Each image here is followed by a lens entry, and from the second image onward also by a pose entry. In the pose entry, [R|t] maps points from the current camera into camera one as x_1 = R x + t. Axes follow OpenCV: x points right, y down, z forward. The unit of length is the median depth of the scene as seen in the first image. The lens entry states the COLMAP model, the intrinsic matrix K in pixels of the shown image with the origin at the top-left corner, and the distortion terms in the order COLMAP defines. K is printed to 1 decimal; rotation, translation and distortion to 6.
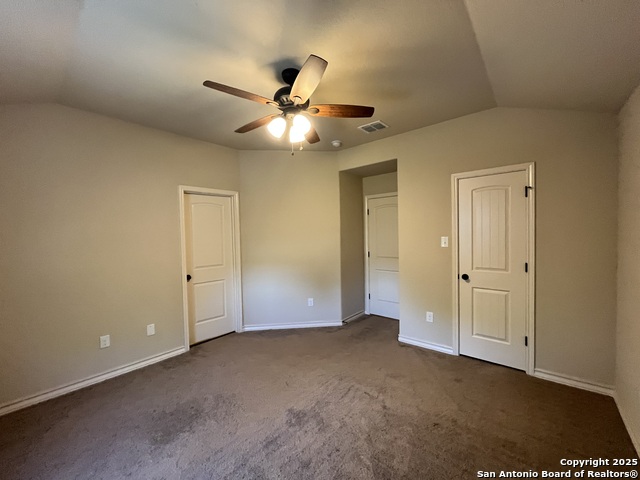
lens RADIAL K [[258.2, 0, 322.2], [0, 258.2, 237.8], [0, 0, 1]] dist [-0.001860, -0.000404]
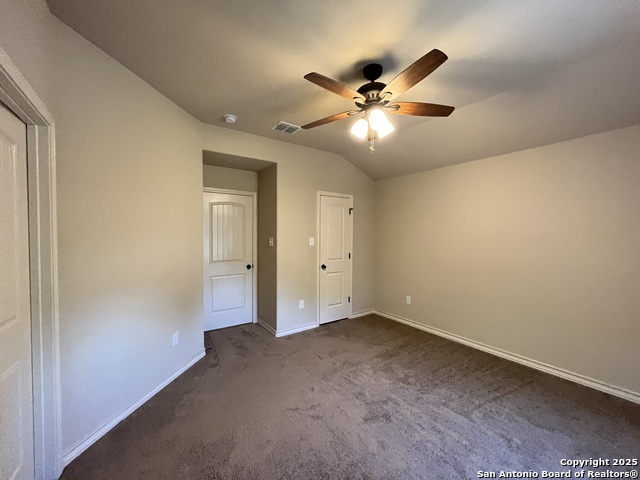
lens RADIAL K [[258.2, 0, 313.7], [0, 258.2, 240.0], [0, 0, 1]] dist [-0.001860, -0.000404]
pose [[0.257194, 0.002188, 0.966357, -0.785729], [0.010675, 0.999930, -0.005105, 0.015067], [-0.966301, 0.011629, 0.257152, 0.681860]]
